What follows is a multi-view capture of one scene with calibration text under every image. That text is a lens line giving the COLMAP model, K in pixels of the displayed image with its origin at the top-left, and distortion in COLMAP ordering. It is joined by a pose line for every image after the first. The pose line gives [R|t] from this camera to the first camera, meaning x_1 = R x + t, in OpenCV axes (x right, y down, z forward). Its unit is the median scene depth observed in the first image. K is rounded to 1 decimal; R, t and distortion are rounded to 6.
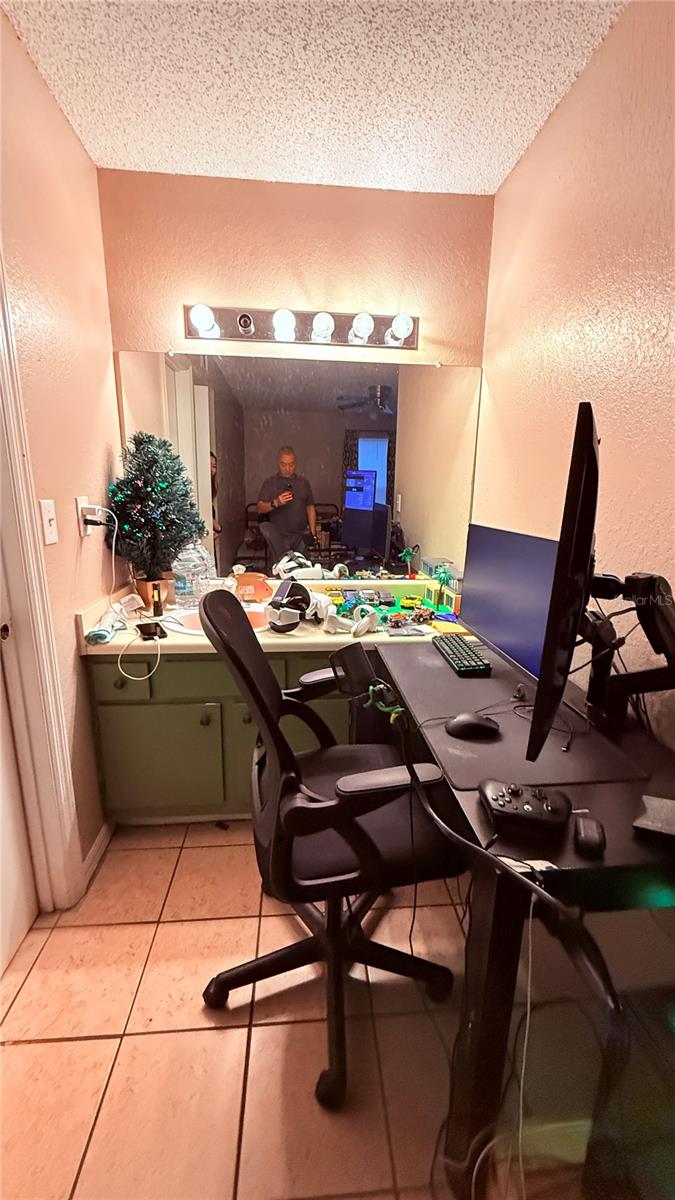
lens RADIAL K [[481.3, 0, 337.1], [0, 481.3, 601.4], [0, 0, 1]] dist [-0.001345, 0.000450]
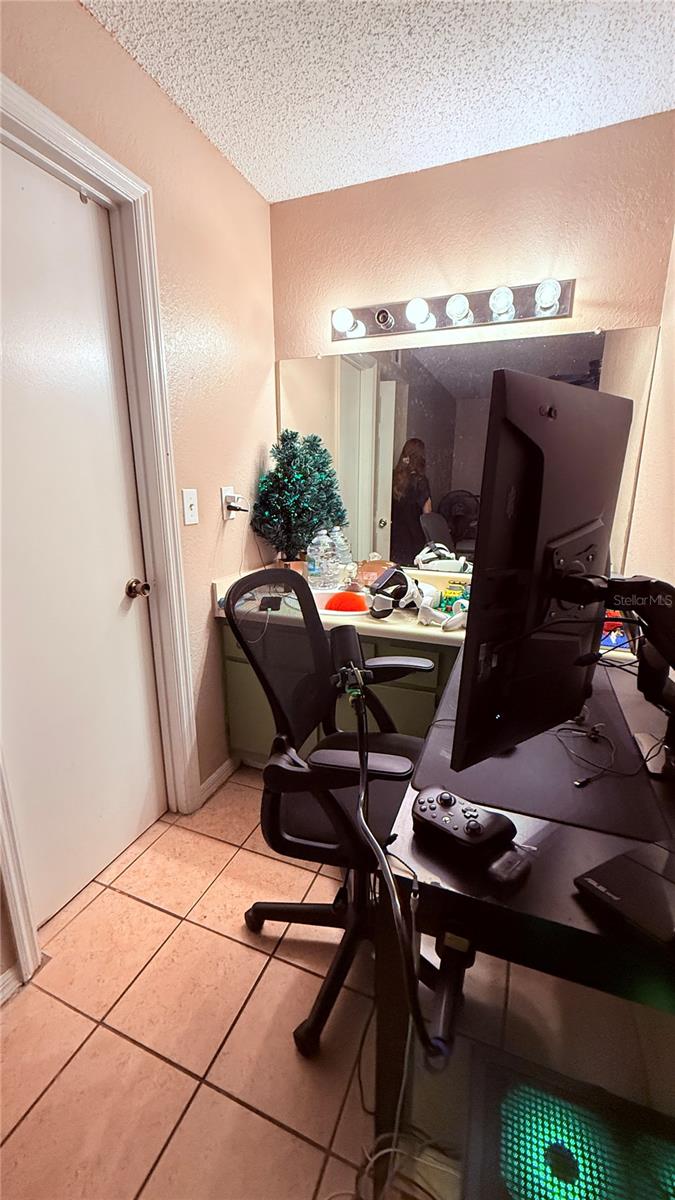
lens RADIAL K [[481.3, 0, 335.8], [0, 481.3, 601.7], [0, 0, 1]] dist [-0.001345, 0.000450]
pose [[0.890321, 0.100015, -0.444214, 0.260705], [-0.092944, 0.994956, 0.037731, -0.000897], [0.445747, 0.007695, 0.895126, 0.034842]]
